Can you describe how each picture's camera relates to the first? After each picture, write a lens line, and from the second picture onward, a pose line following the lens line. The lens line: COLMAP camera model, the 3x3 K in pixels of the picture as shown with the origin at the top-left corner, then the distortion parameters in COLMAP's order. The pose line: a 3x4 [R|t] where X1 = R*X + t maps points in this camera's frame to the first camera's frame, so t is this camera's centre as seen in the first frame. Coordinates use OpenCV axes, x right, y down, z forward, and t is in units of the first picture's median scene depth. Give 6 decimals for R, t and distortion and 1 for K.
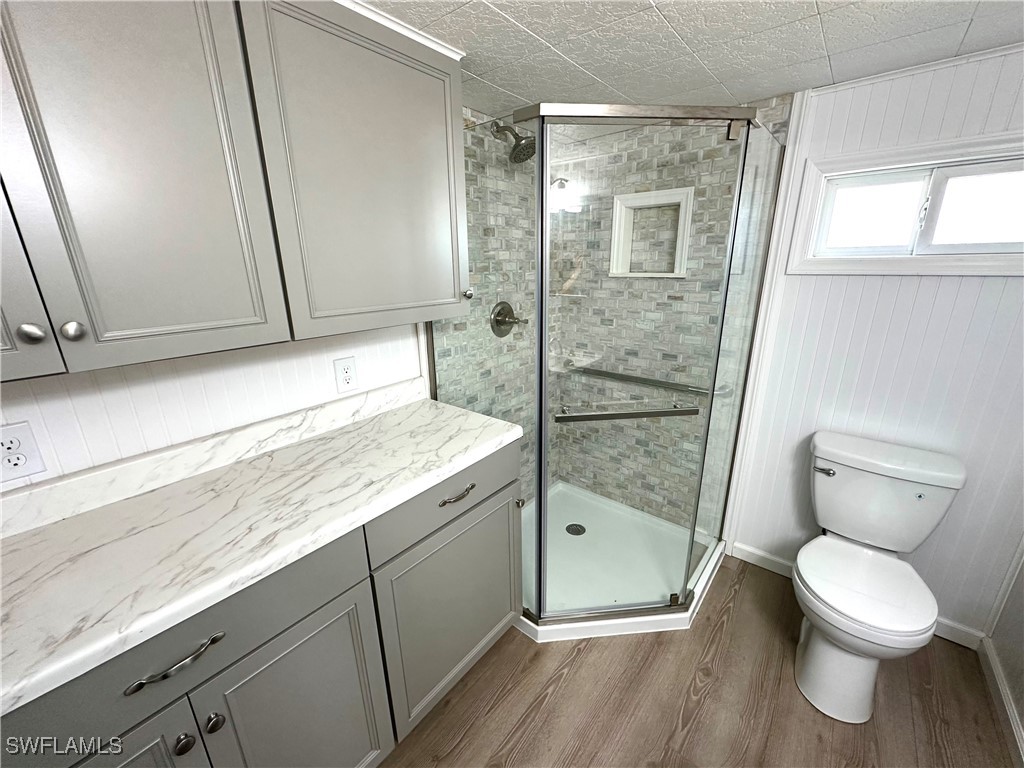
lens RADIAL K [[407.8, 0, 513.7], [0, 407.8, 384.1], [0, 0, 1]] dist [0.000885, 0.000302]
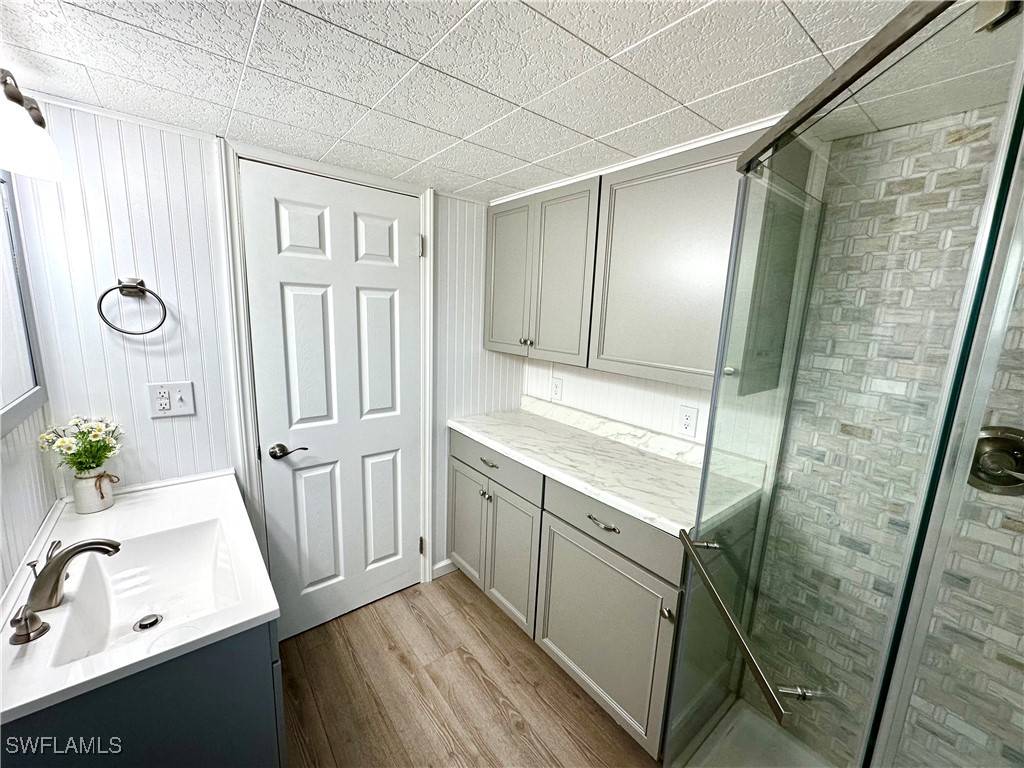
lens RADIAL K [[407.8, 0, 513.5], [0, 407.8, 385.6], [0, 0, 1]] dist [0.000885, 0.000302]
pose [[-0.208626, 0.183743, -0.960580, 0.908092], [-0.321724, 0.914633, 0.244828, -0.274085], [0.923563, 0.360119, -0.131702, 0.738298]]
